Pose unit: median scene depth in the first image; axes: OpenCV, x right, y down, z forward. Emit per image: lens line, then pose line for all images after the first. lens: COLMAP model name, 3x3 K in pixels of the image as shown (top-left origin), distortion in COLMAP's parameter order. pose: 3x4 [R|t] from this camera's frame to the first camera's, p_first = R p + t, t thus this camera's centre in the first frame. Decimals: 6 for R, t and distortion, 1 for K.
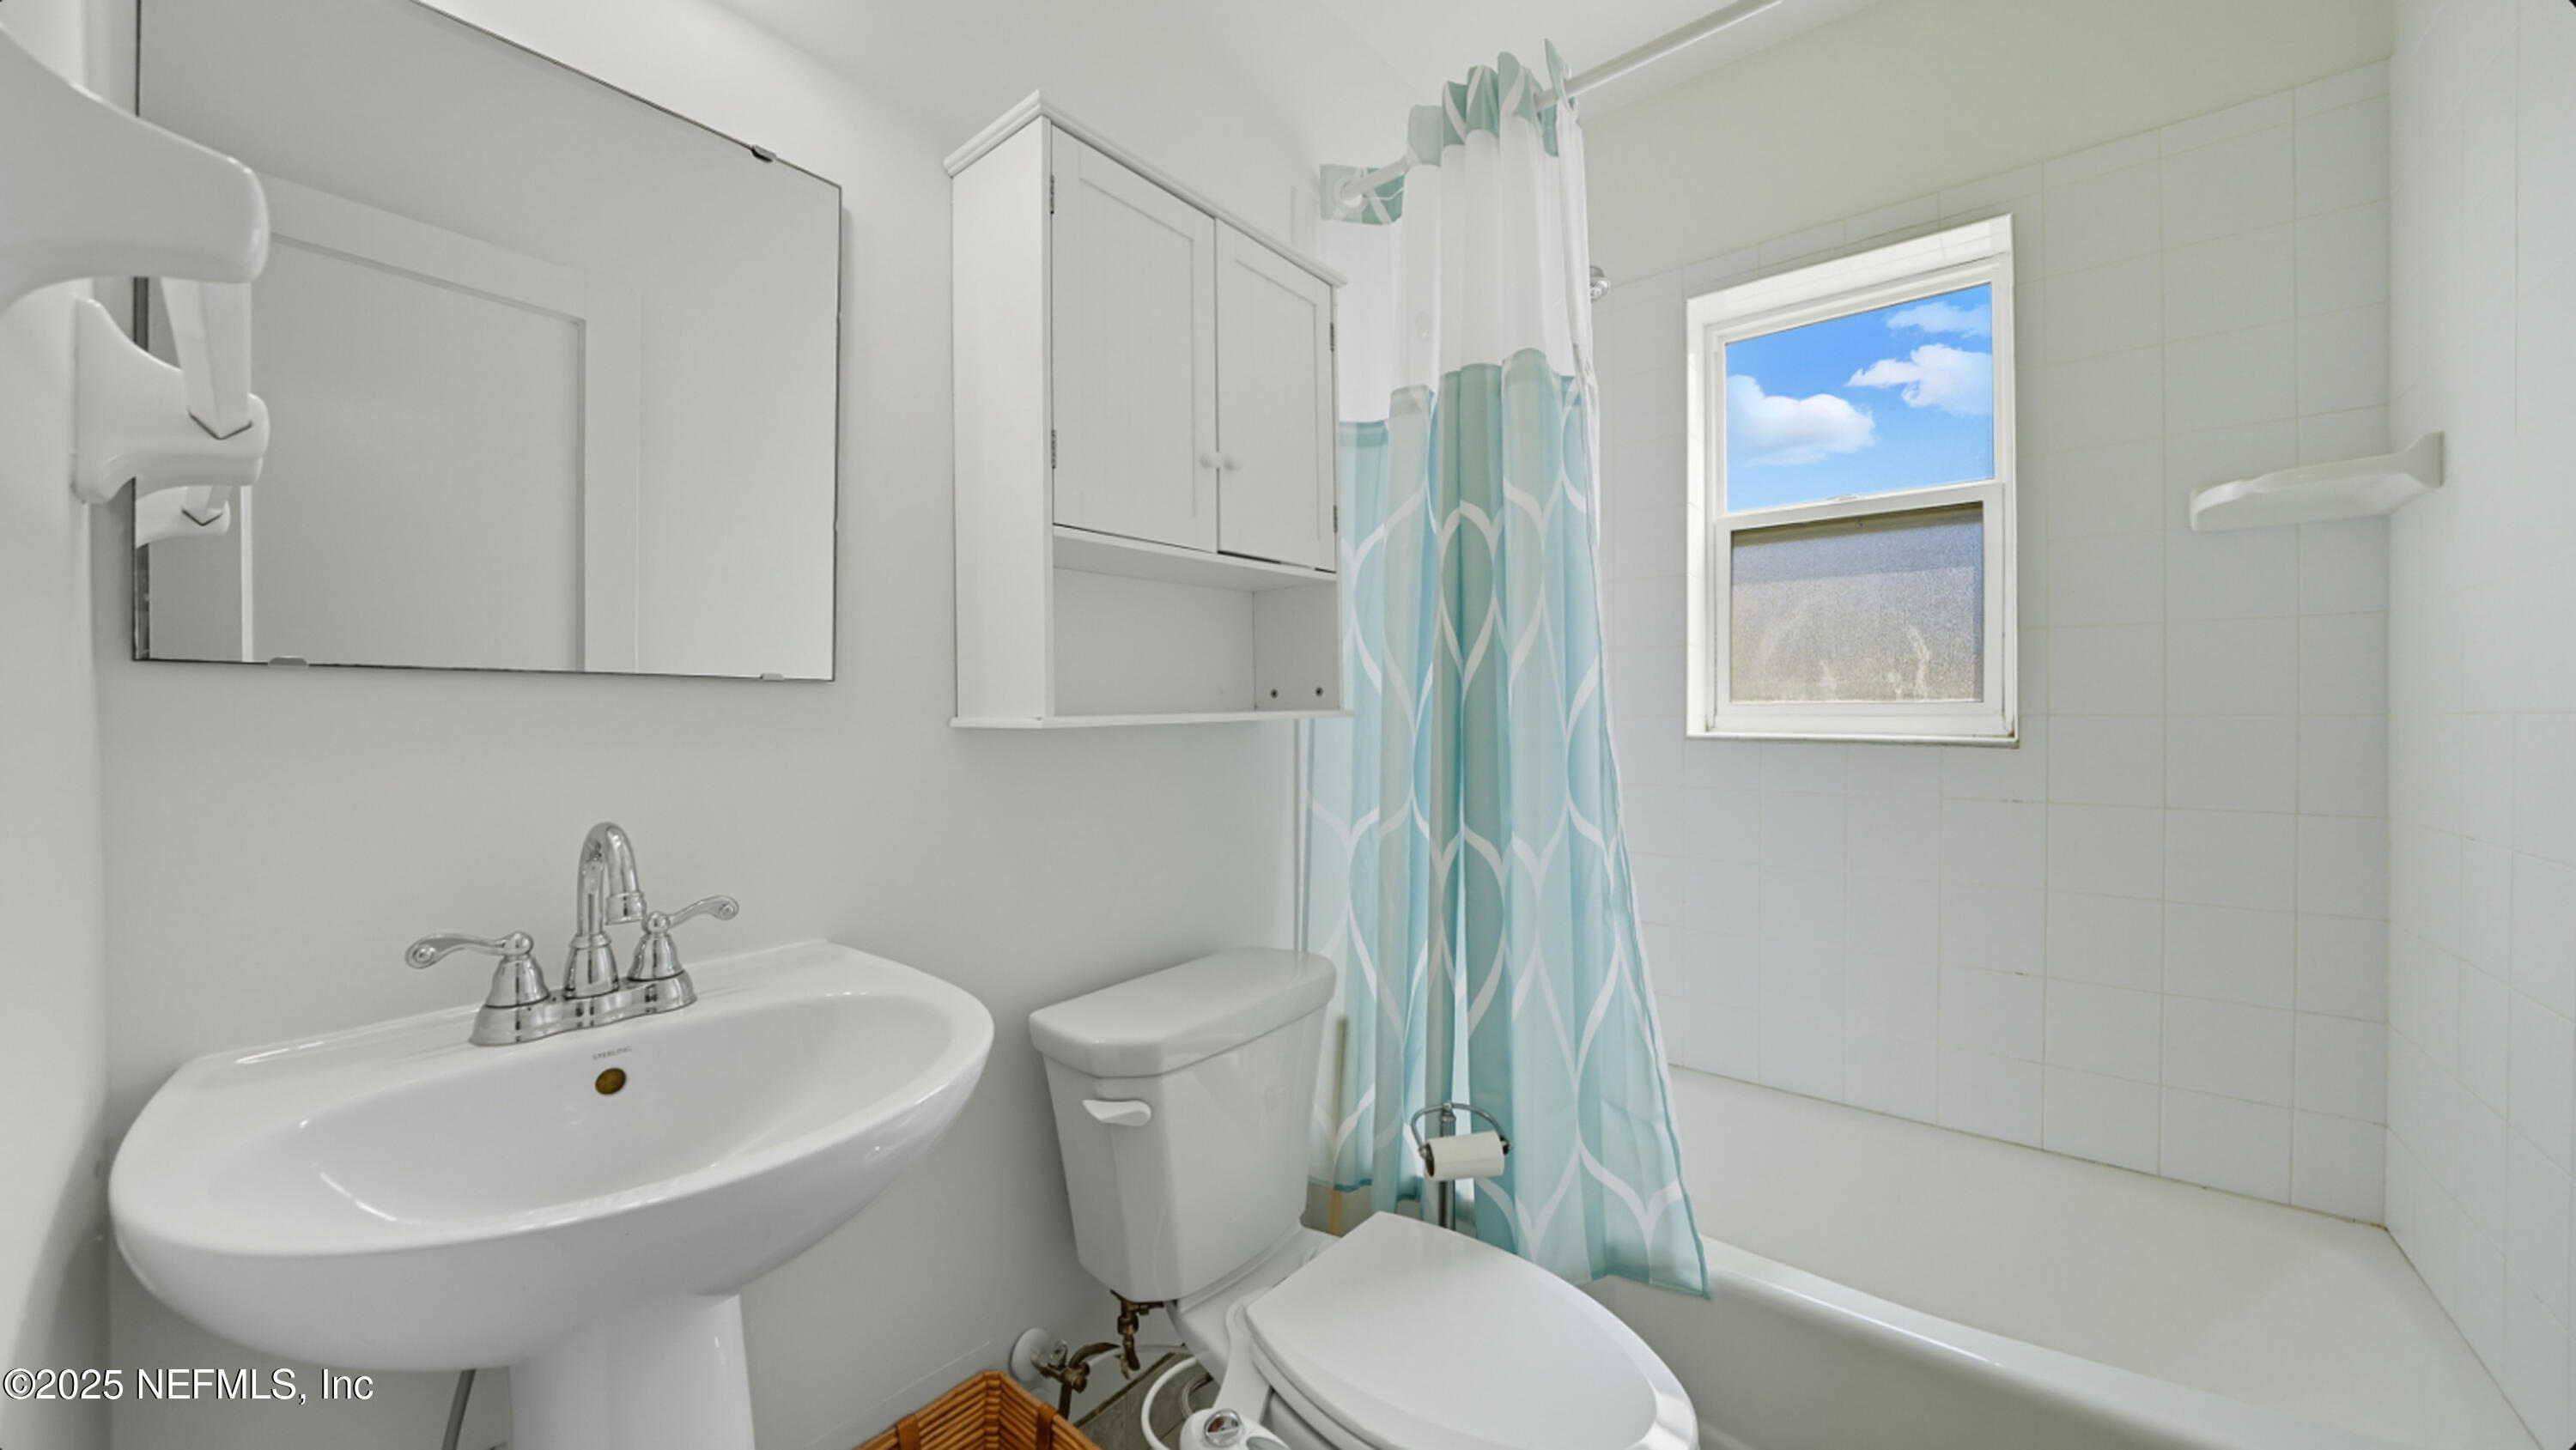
lens RADIAL K [[917.1, 0, 1273.3], [0, 917.1, 736.4], [0, 0, 1]] dist [-0.017976, -0.000172]
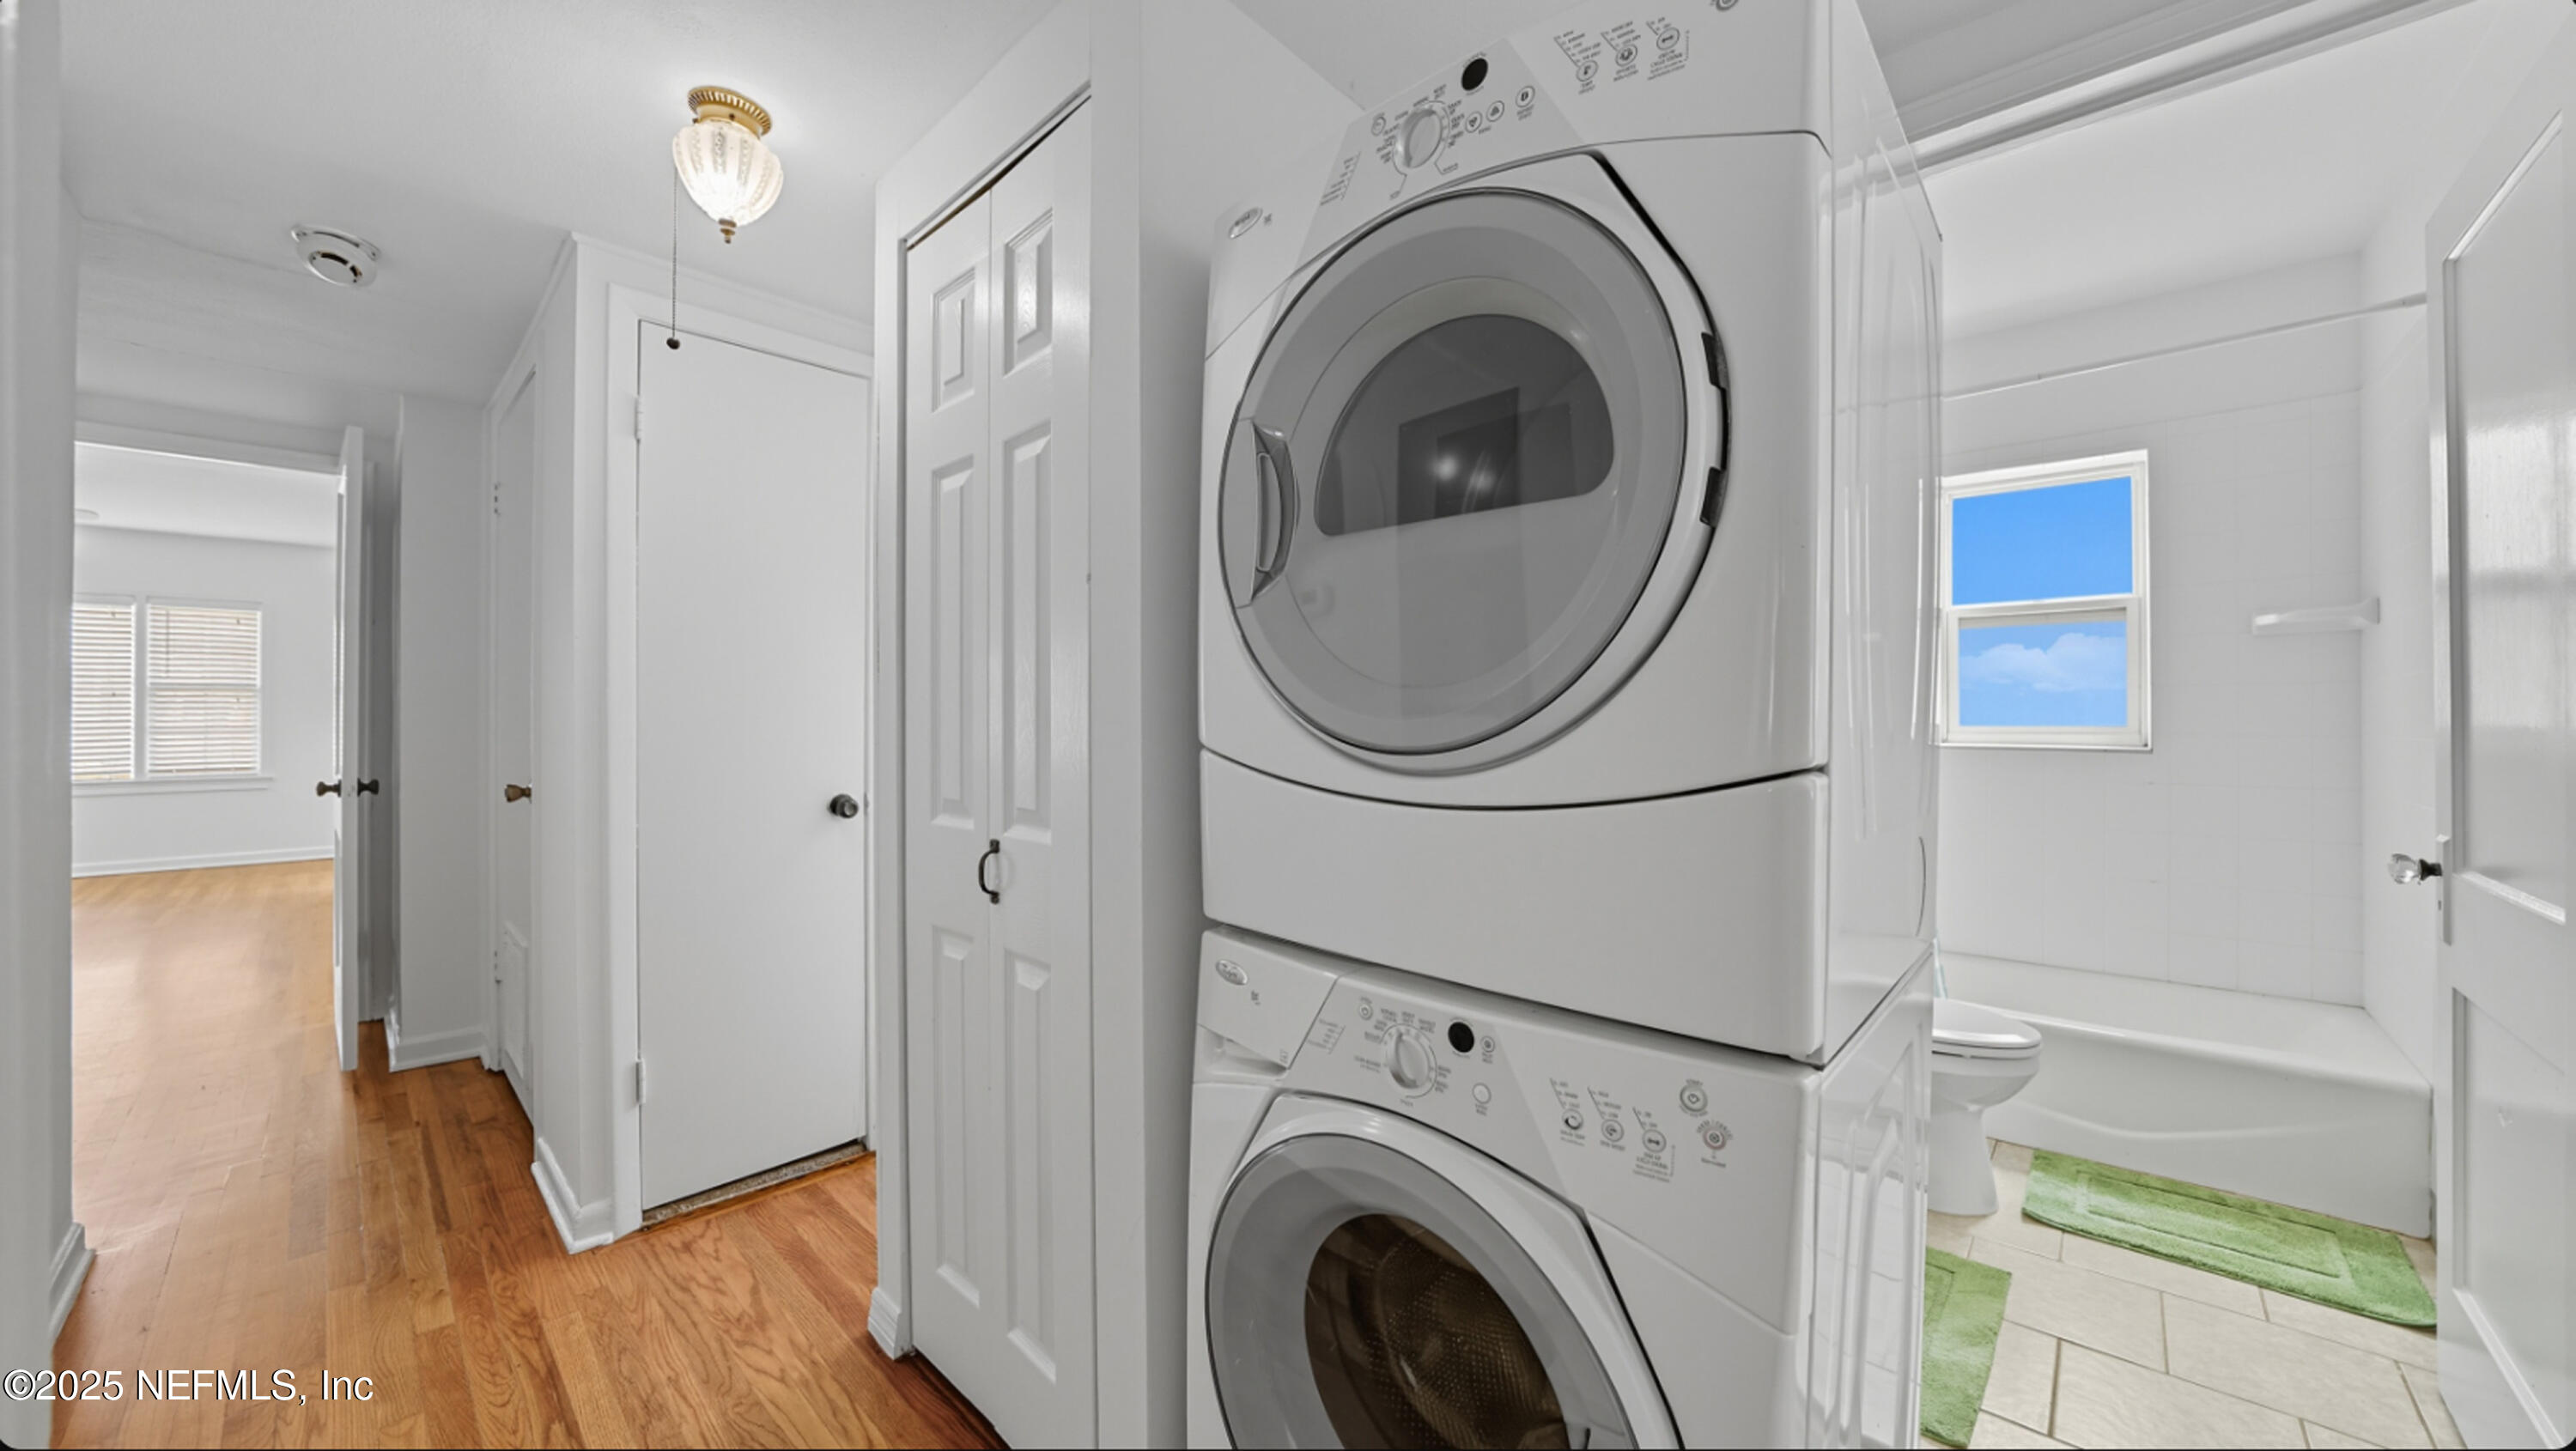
lens RADIAL K [[918.6, 0, 1288.0], [0, 918.6, 725.5], [0, 0, 1]] dist [-0.018134, 0.000054]
pose [[0.997307, 0.004752, -0.073182, -0.818045], [-0.005837, 0.999876, -0.014618, -0.009816], [0.073103, 0.015006, 0.997211, -0.985410]]
